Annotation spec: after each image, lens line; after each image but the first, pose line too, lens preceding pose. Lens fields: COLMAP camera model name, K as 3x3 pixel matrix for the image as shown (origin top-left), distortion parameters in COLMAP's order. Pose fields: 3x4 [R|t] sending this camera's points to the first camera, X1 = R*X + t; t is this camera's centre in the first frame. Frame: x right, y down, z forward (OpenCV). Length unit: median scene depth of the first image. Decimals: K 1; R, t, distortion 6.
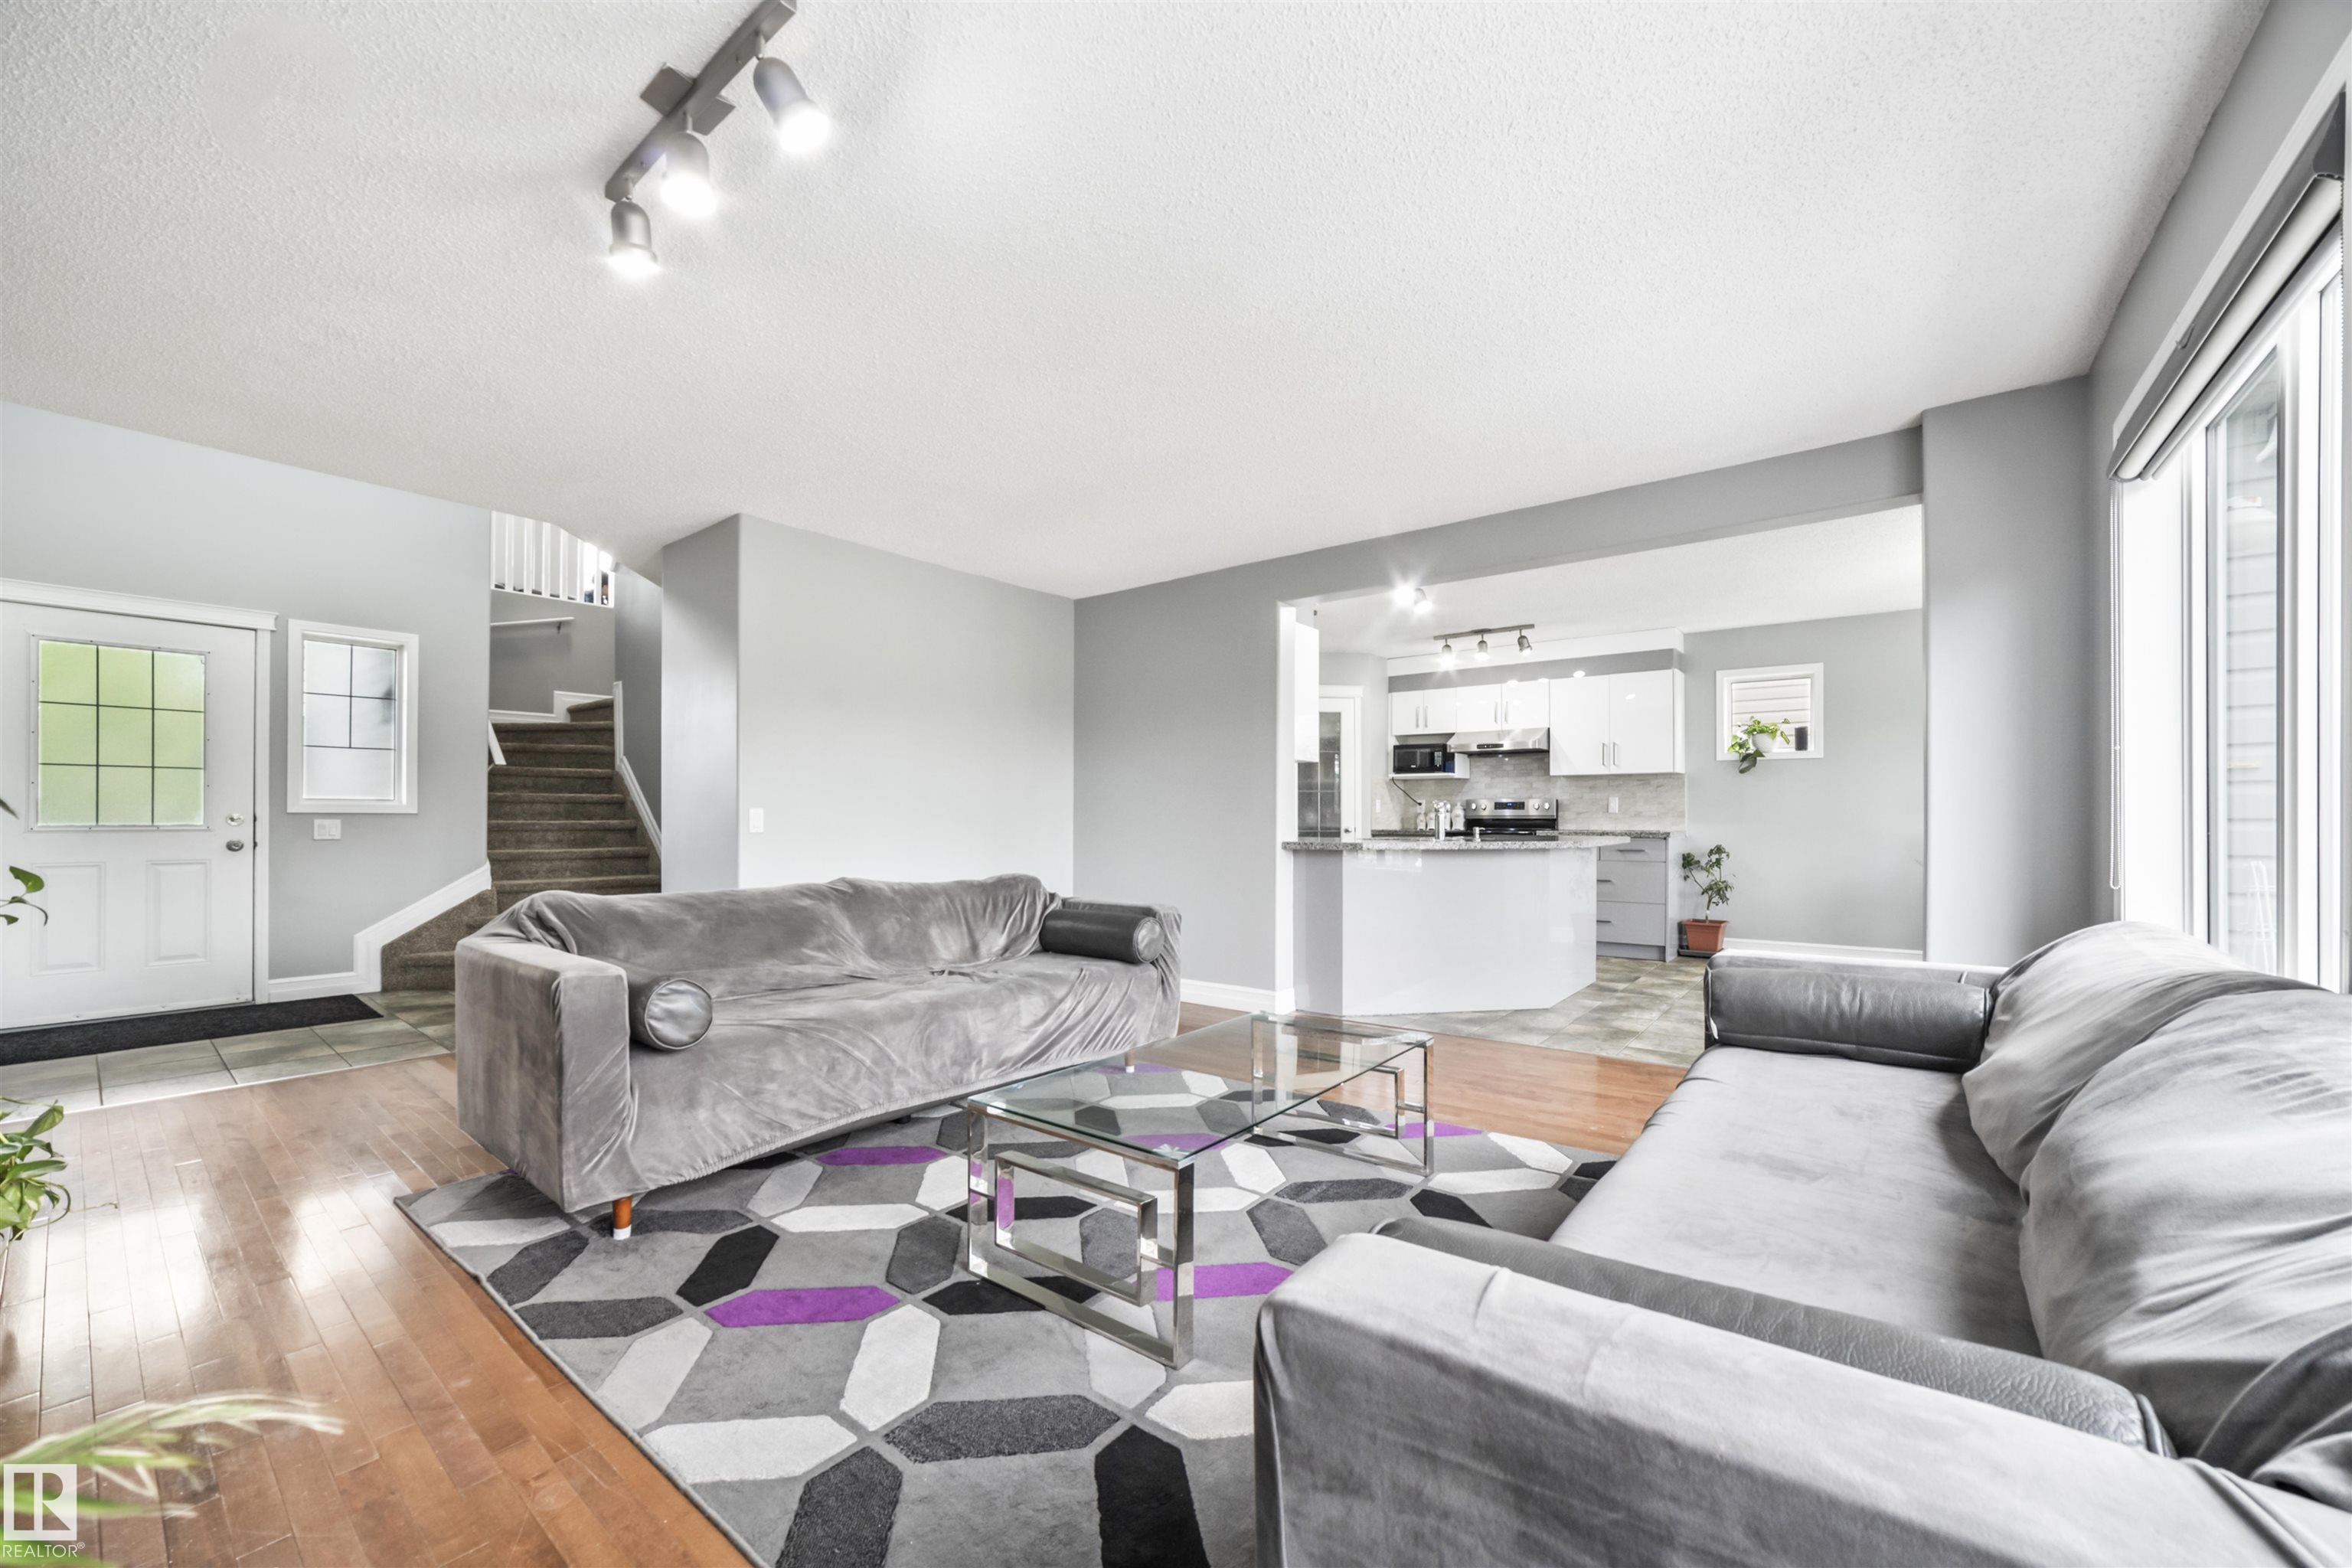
lens RADIAL K [[904.8, 0, 1199.3], [0, 904.8, 809.5], [0, 0, 1]] dist [-0.026941, 0.014627]
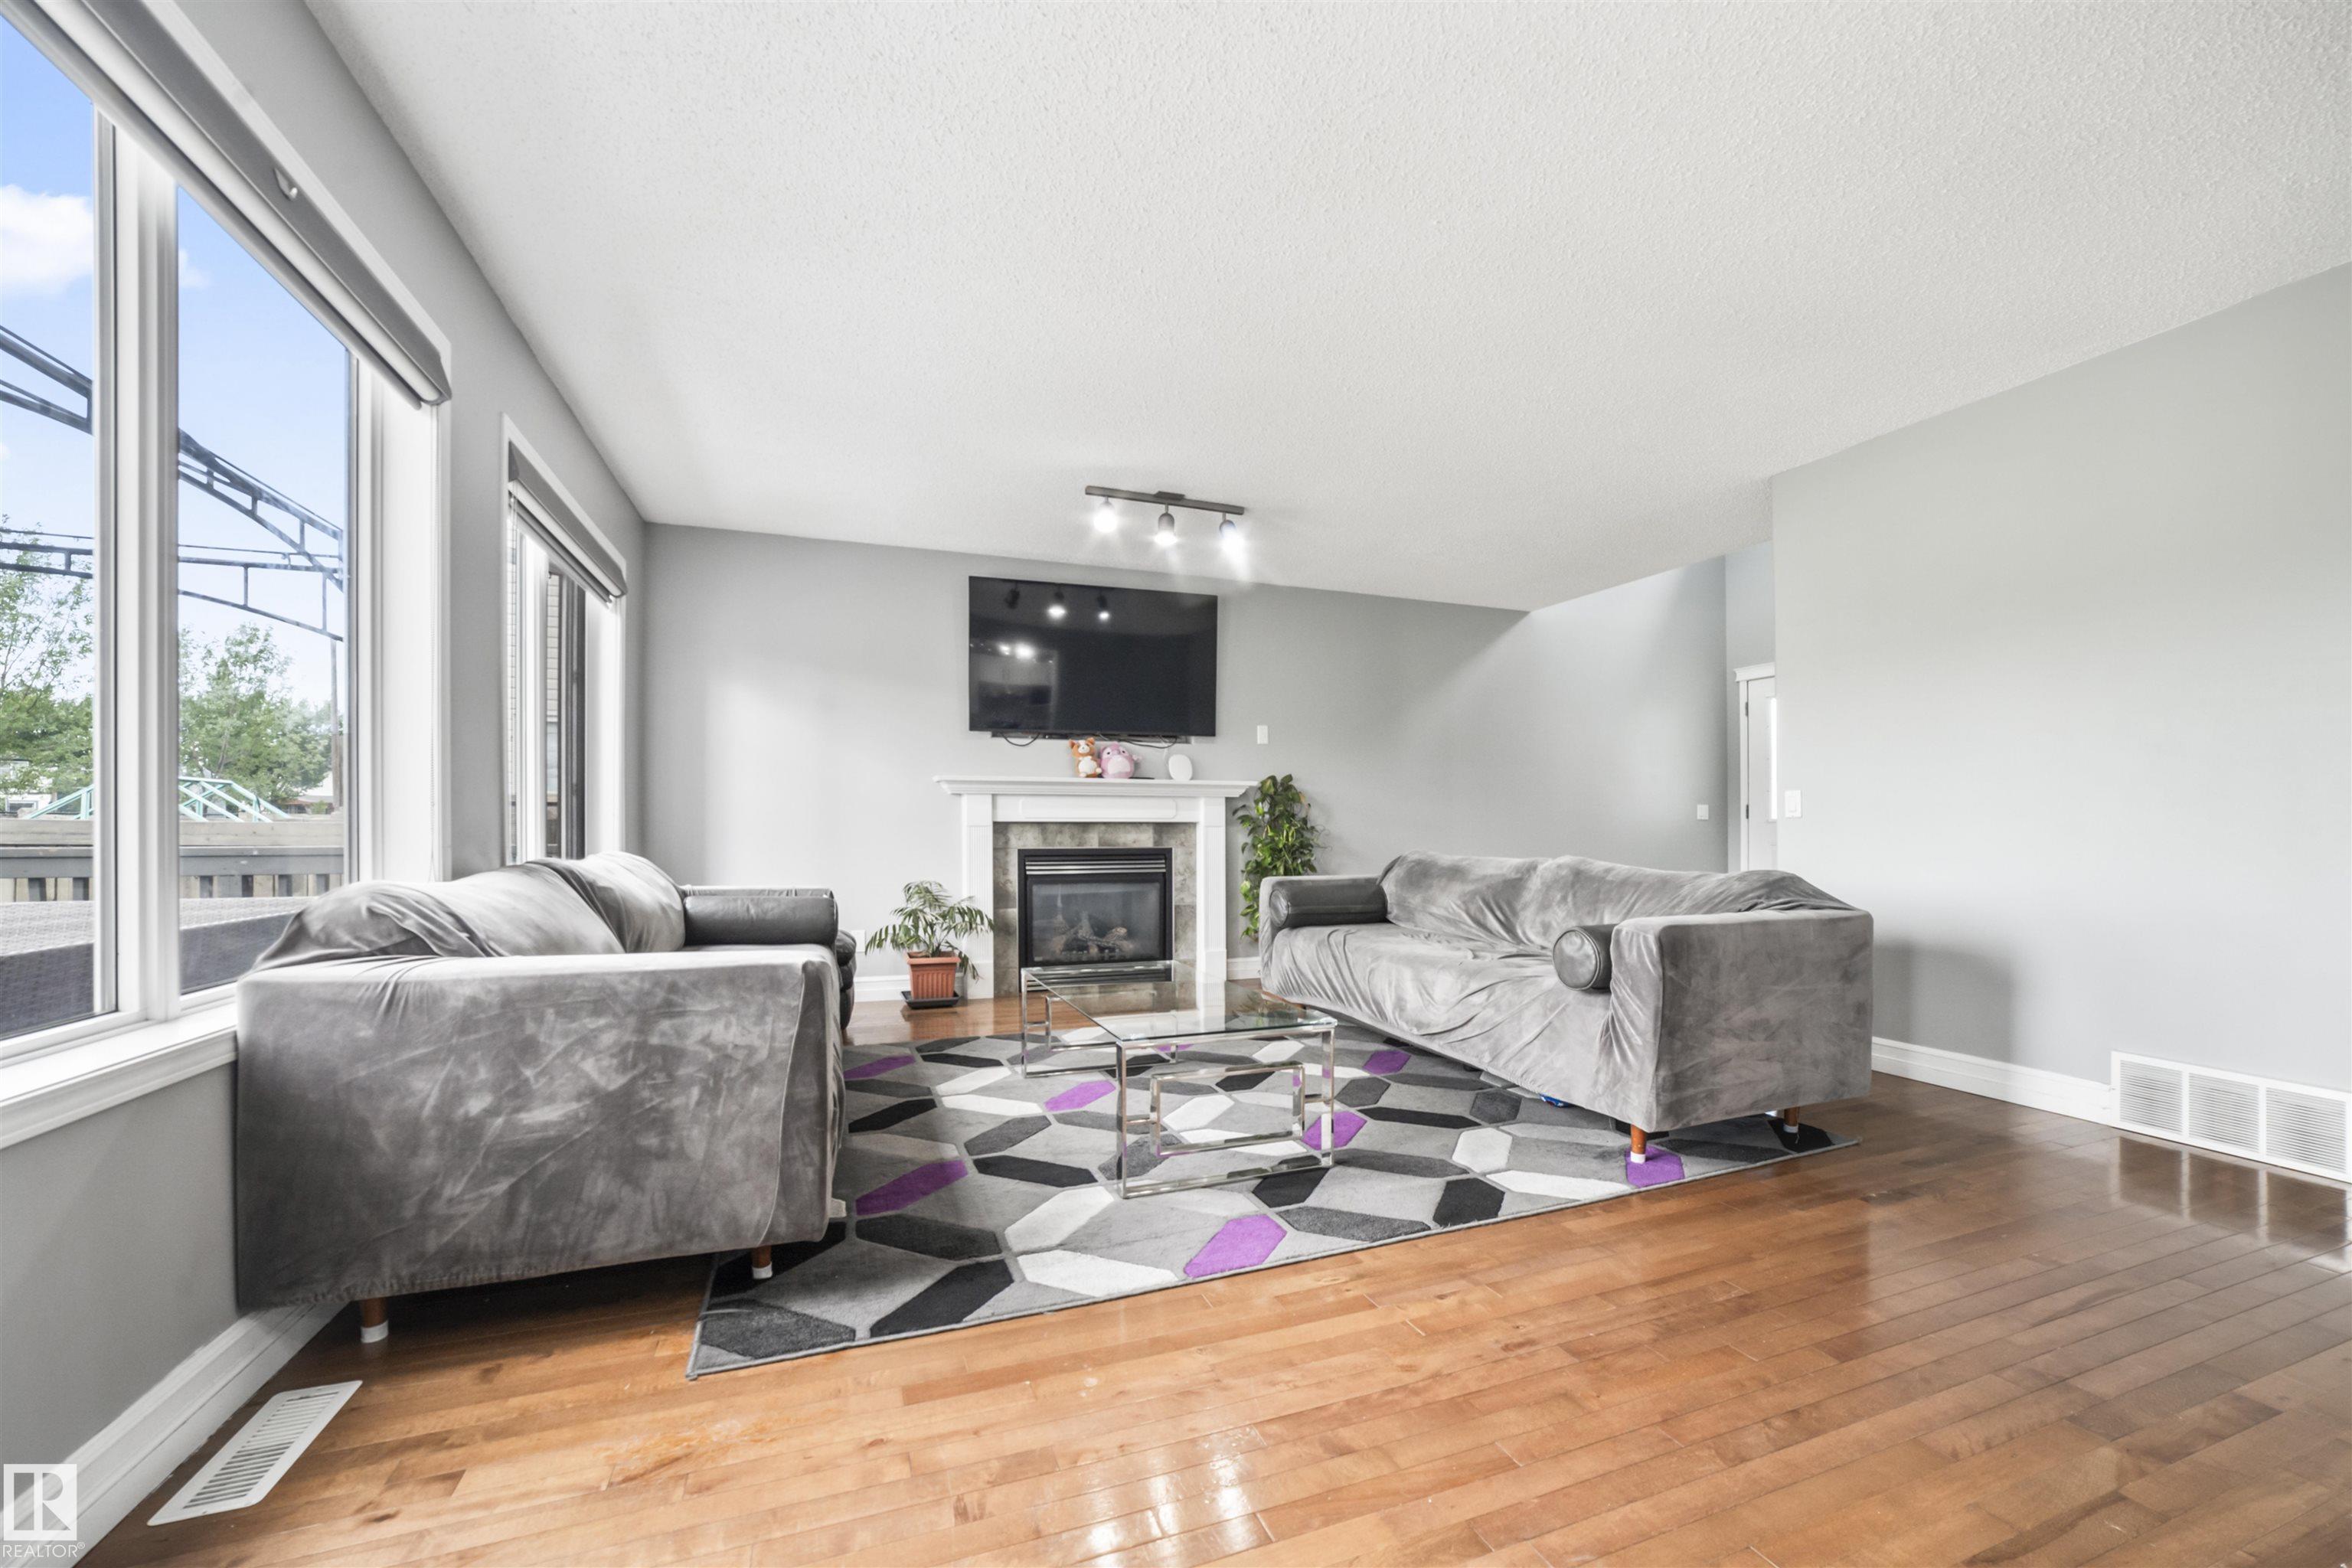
lens RADIAL K [[933.8, 0, 1192.3], [0, 933.8, 833.2], [0, 0, 1]] dist [-0.046369, 0.013098]
pose [[-0.528448, 0.002883, -0.848961, 0.358506], [0.007723, 0.999969, -0.001412, 0.022493], [0.848930, -0.007303, -0.528454, 0.565507]]
